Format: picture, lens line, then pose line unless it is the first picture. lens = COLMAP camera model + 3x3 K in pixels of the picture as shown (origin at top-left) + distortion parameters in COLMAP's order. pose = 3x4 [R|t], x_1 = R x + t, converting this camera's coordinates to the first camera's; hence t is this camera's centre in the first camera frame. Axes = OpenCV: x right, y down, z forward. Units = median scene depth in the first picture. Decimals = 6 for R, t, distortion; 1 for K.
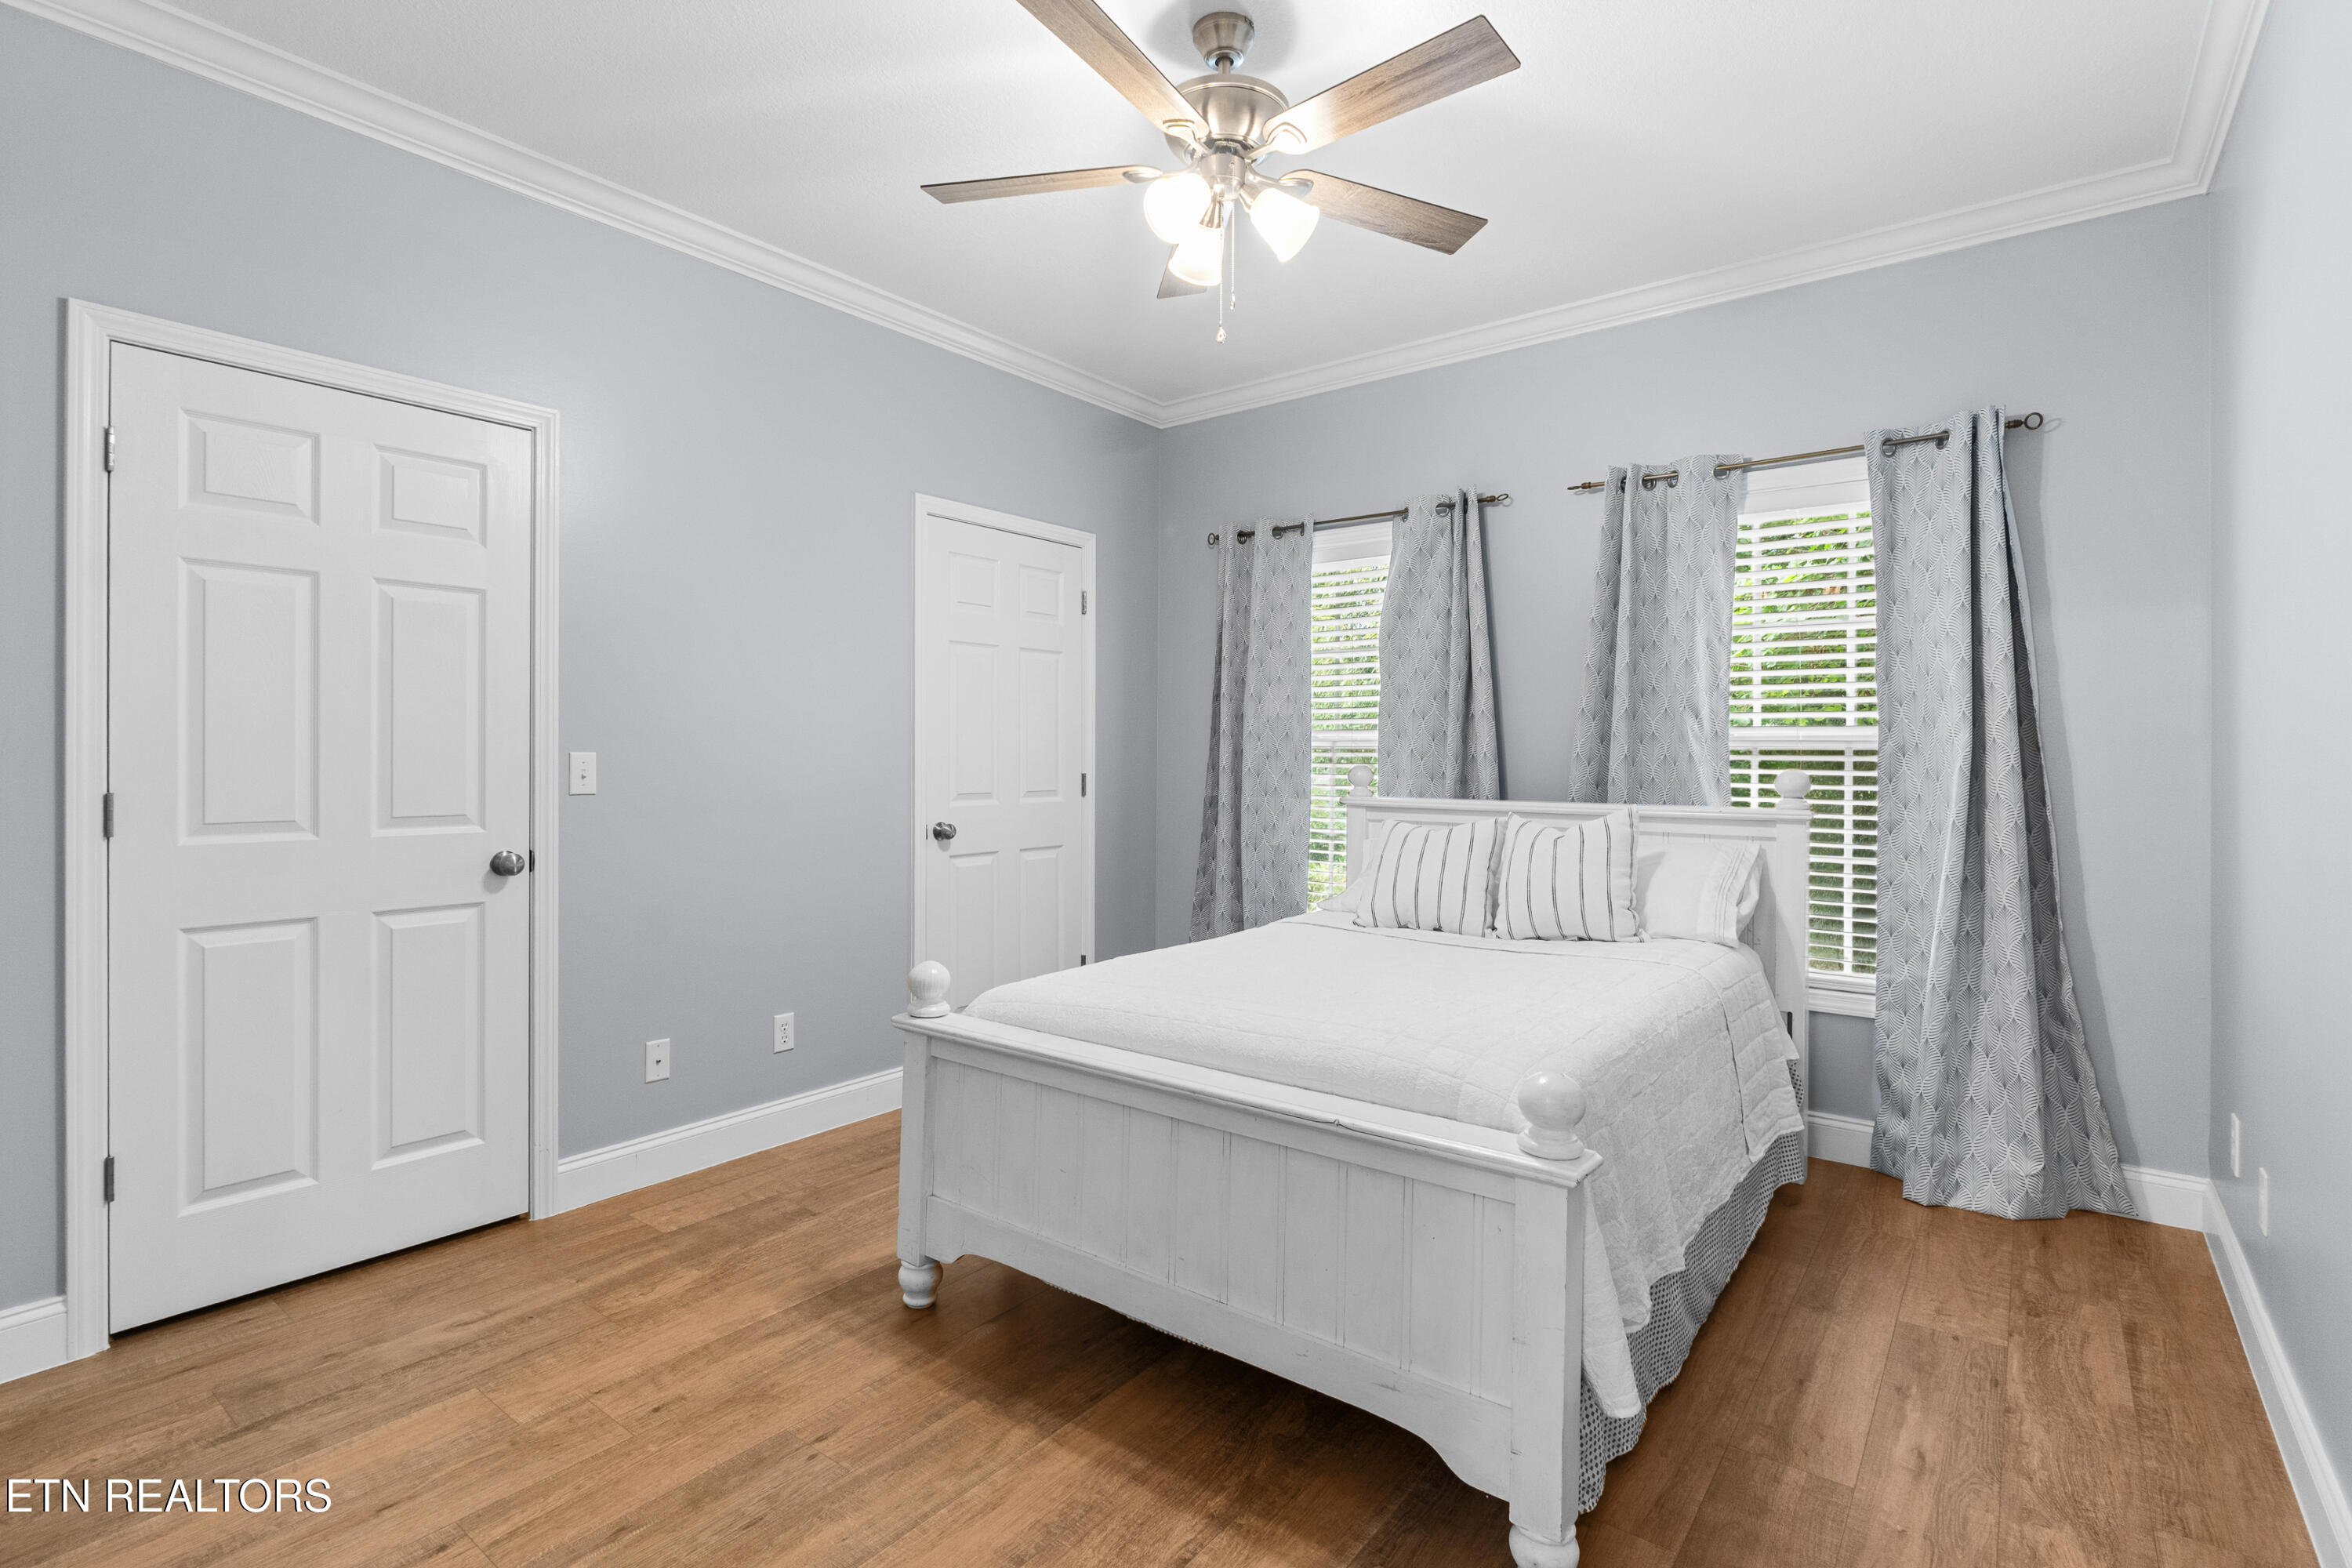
lens RADIAL K [[1113.7, 0, 1175.7], [0, 1113.7, 776.5], [0, 0, 1]] dist [-0.001069, -0.000714]
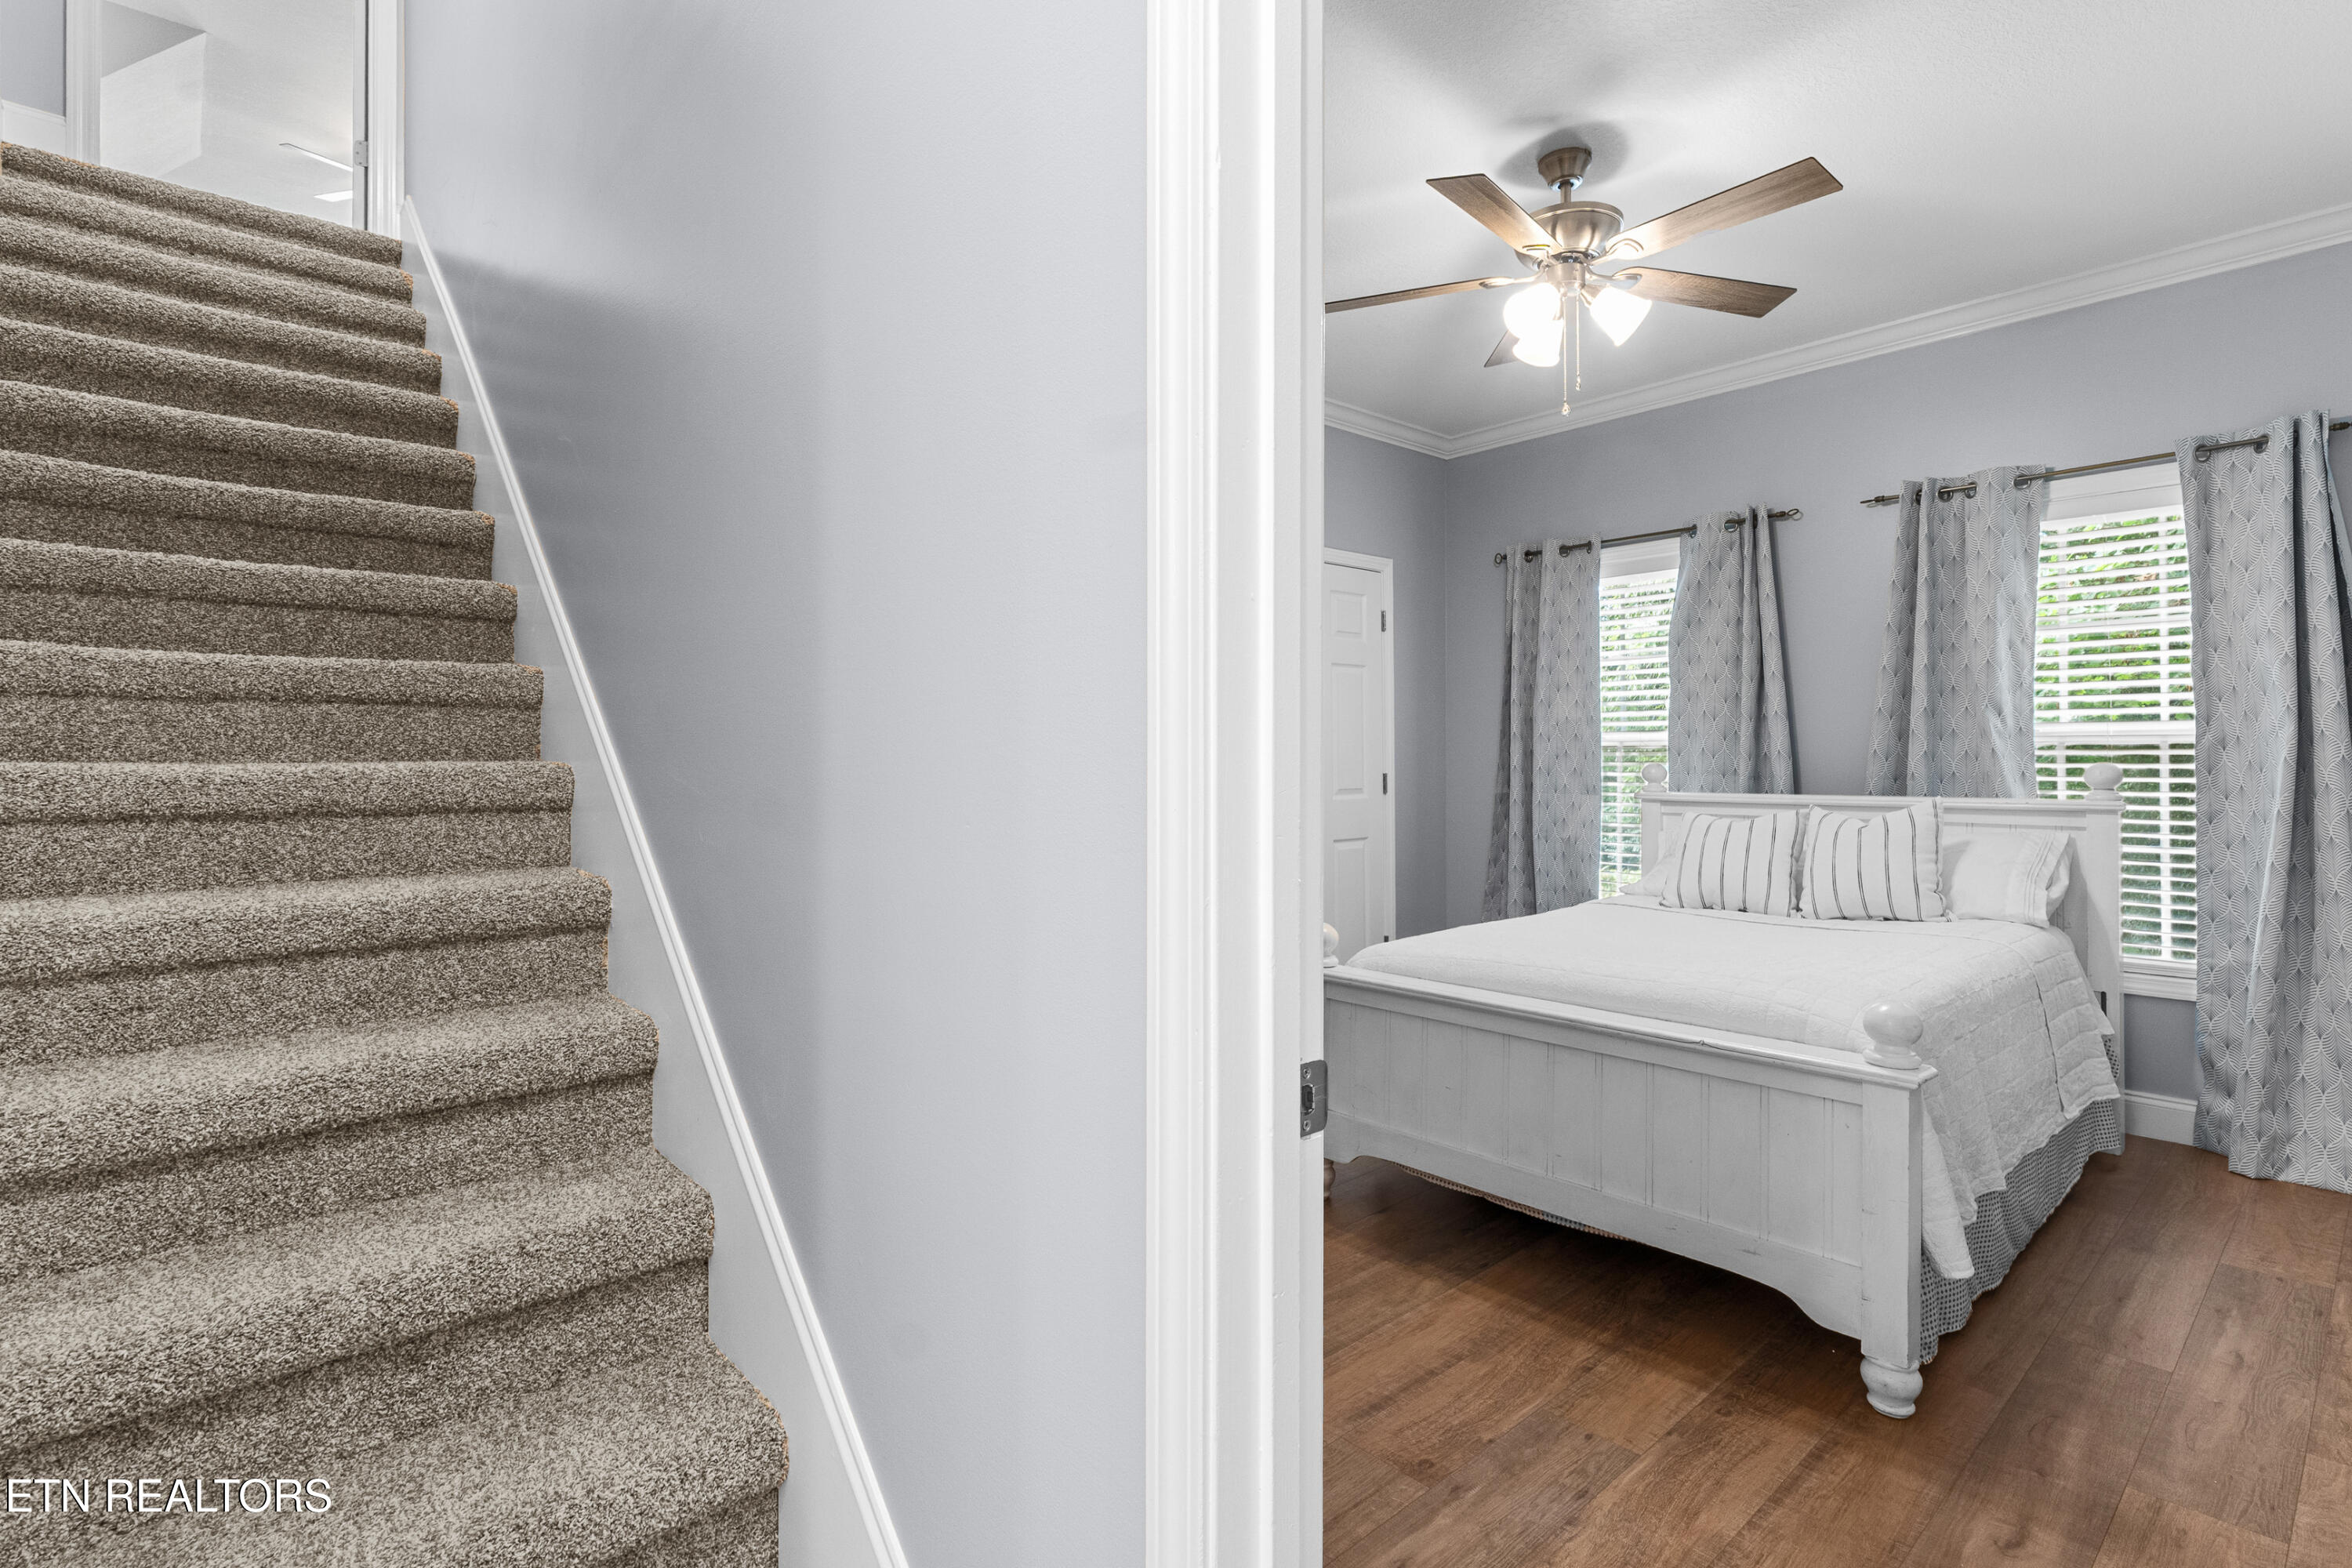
lens RADIAL K [[1113.7, 0, 1183.6], [0, 1113.7, 768.3], [0, 0, 1]] dist [-0.001069, -0.000714]
pose [[0.983092, -0.008922, -0.182896, -0.115323], [0.007117, 0.999919, -0.010524, 0.004033], [0.182976, 0.009044, 0.983076, -0.205962]]
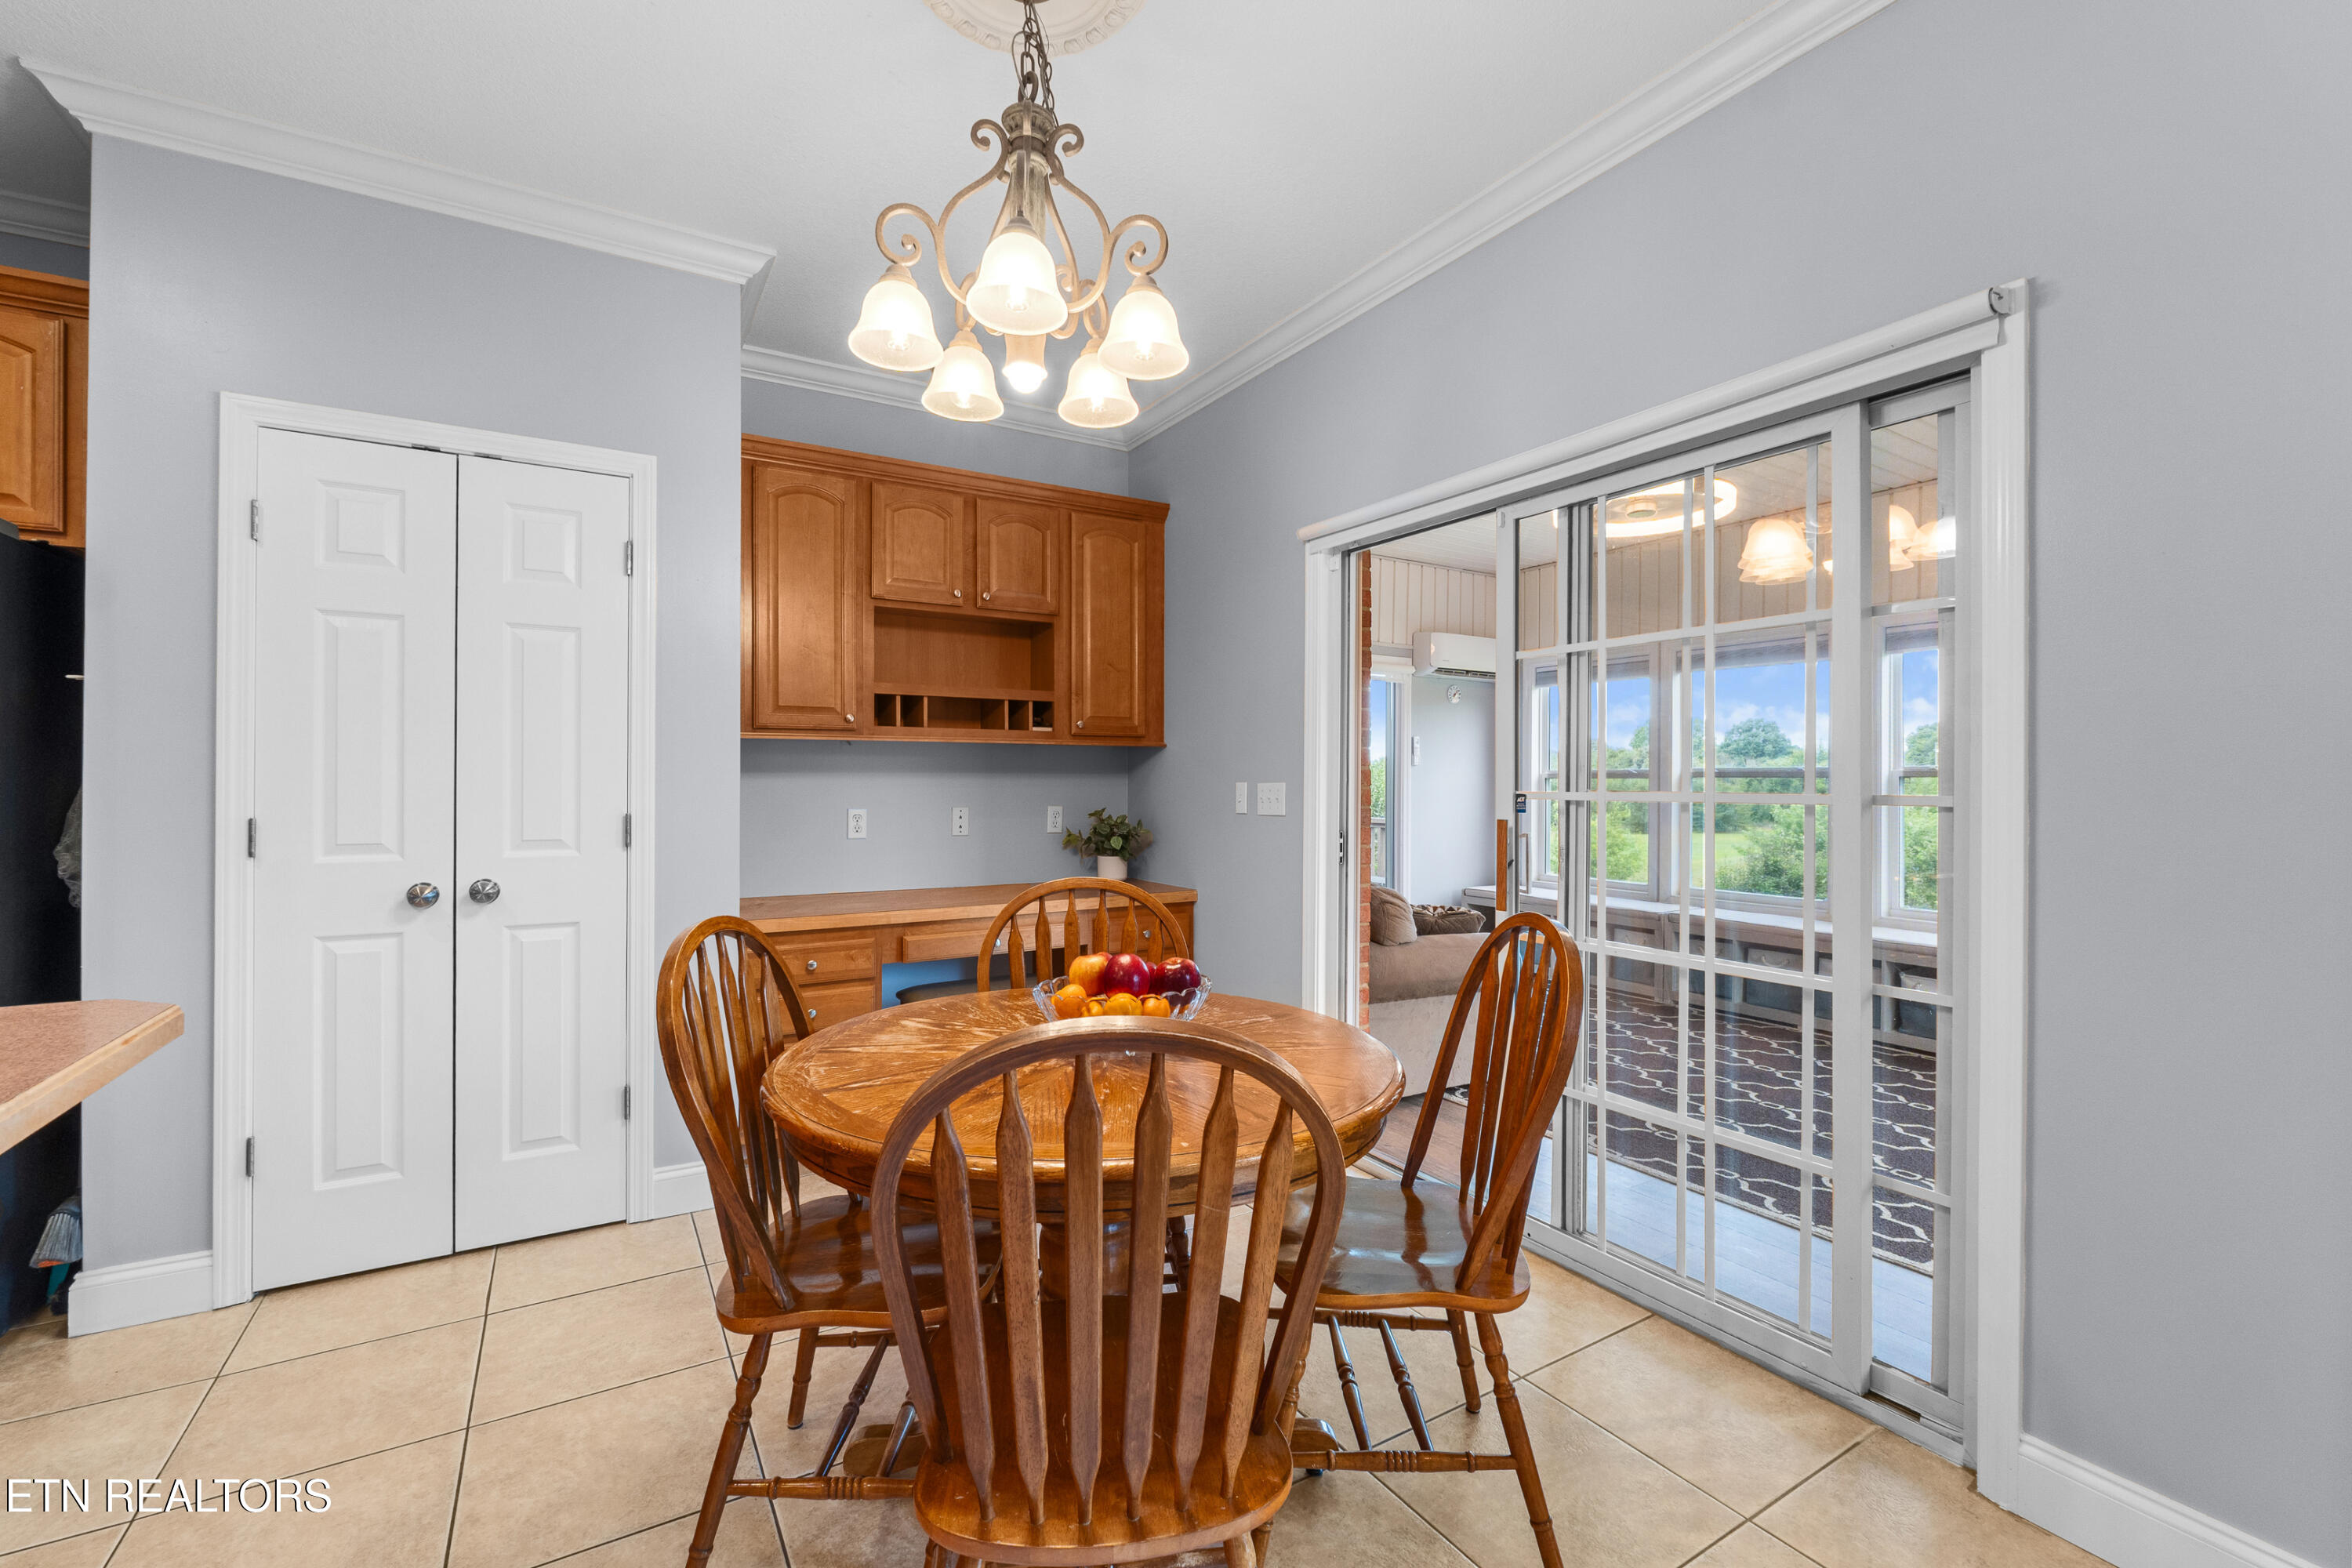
lens RADIAL K [[1005.3, 0, 1158.2], [0, 1005.3, 774.5], [0, 0, 1]] dist [-0.007855, 0.000137]
pose [[0.933245, -0.000702, -0.359241, 0.642995], [-0.010274, 0.999537, -0.028644, -0.017000], [0.359095, 0.030423, 0.932805, 0.829625]]
